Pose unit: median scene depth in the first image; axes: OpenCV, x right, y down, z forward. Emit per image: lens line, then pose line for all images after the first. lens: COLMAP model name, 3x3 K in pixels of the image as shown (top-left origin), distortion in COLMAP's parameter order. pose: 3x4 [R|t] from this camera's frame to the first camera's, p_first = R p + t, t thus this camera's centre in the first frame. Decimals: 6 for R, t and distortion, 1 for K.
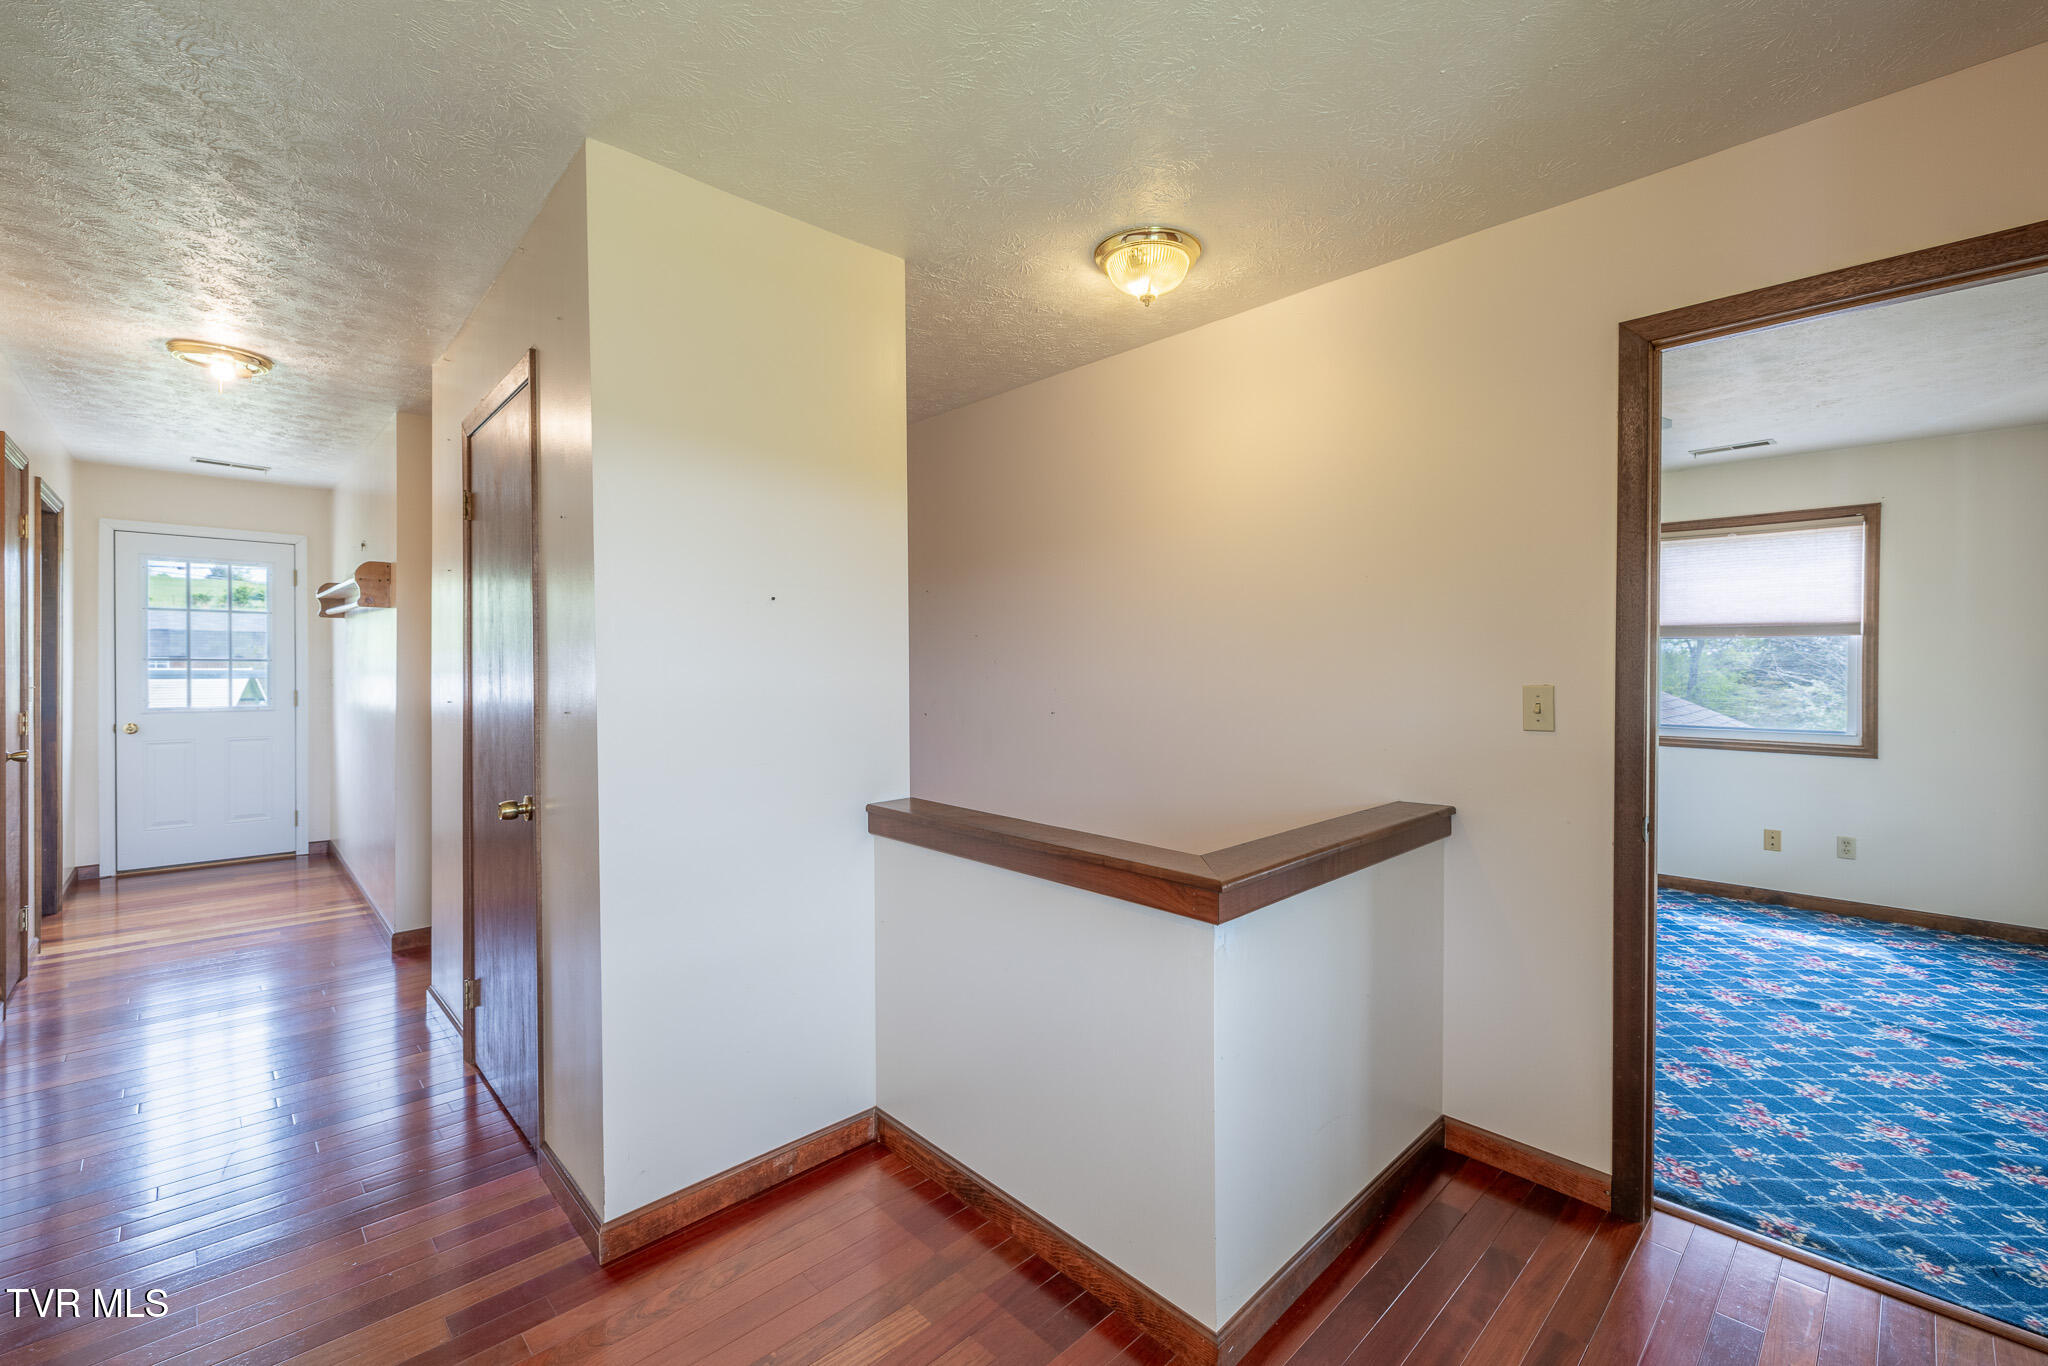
lens RADIAL K [[863.8, 0, 1011.0], [0, 863.8, 692.4], [0, 0, 1]] dist [0.000156, -0.000787]
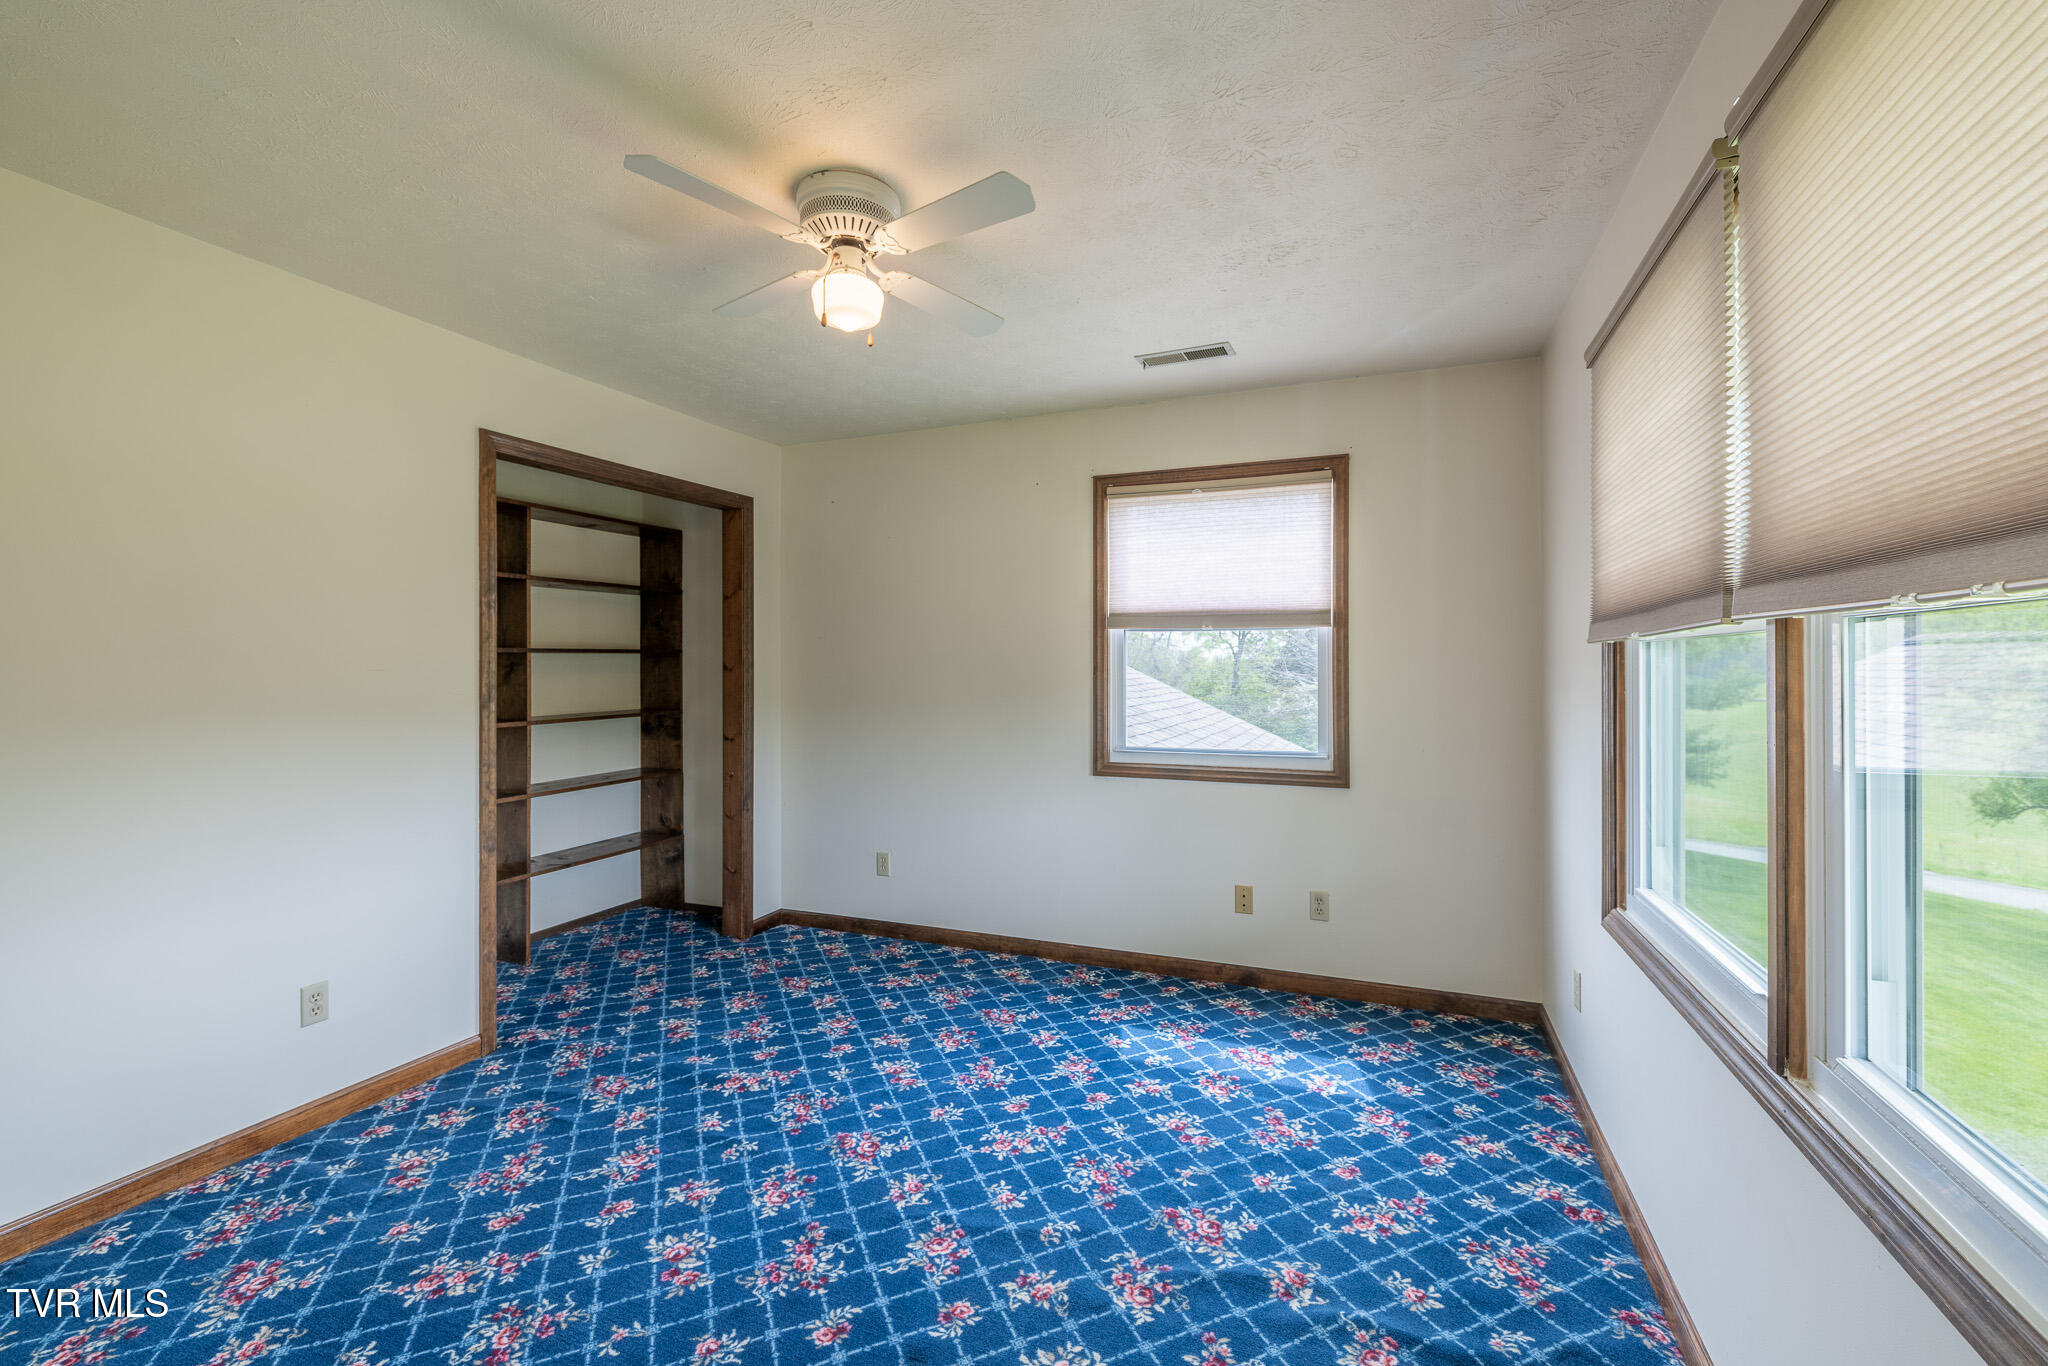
lens RADIAL K [[863.8, 0, 1015.7], [0, 863.8, 665.8], [0, 0, 1]] dist [0.000156, -0.000787]
pose [[0.919282, -0.004810, 0.393570, 0.389658], [0.017482, 0.999437, -0.028621, -0.011174], [-0.393211, 0.033191, 0.918849, 0.369776]]
